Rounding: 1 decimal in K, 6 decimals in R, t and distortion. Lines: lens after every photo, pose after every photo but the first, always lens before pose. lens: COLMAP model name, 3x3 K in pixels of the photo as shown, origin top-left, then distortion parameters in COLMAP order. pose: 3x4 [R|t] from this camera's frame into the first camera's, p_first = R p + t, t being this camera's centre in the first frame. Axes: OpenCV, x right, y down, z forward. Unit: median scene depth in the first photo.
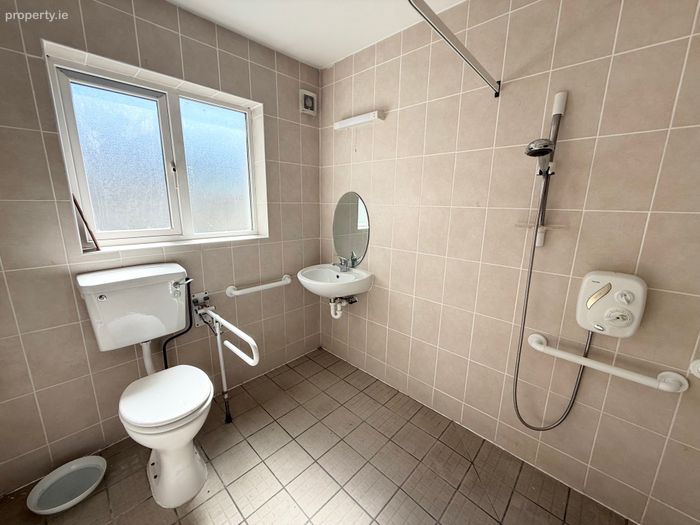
lens RADIAL K [[279.0, 0, 347.6], [0, 279.0, 261.9], [0, 0, 1]] dist [-0.002779, -0.000418]
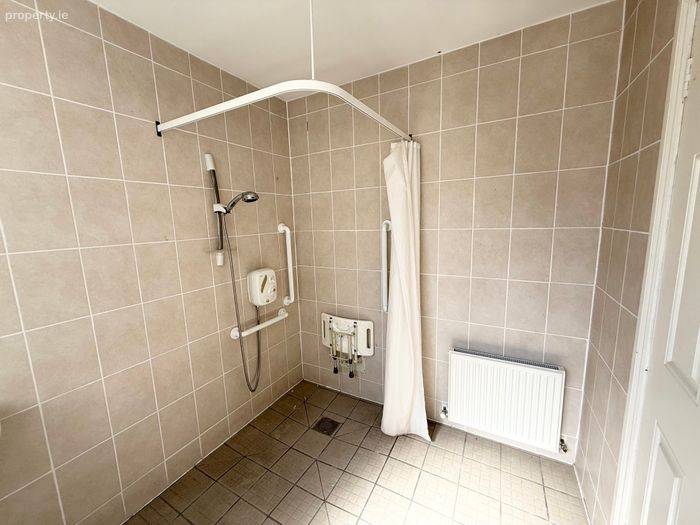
lens RADIAL K [[279.0, 0, 347.6], [0, 279.0, 261.9], [0, 0, 1]] dist [-0.002779, -0.000418]
pose [[-0.255453, -0.151468, 0.954883, -0.704386], [0.228279, 0.950277, 0.211807, -0.208462], [-0.939485, 0.272086, -0.208174, 0.688219]]
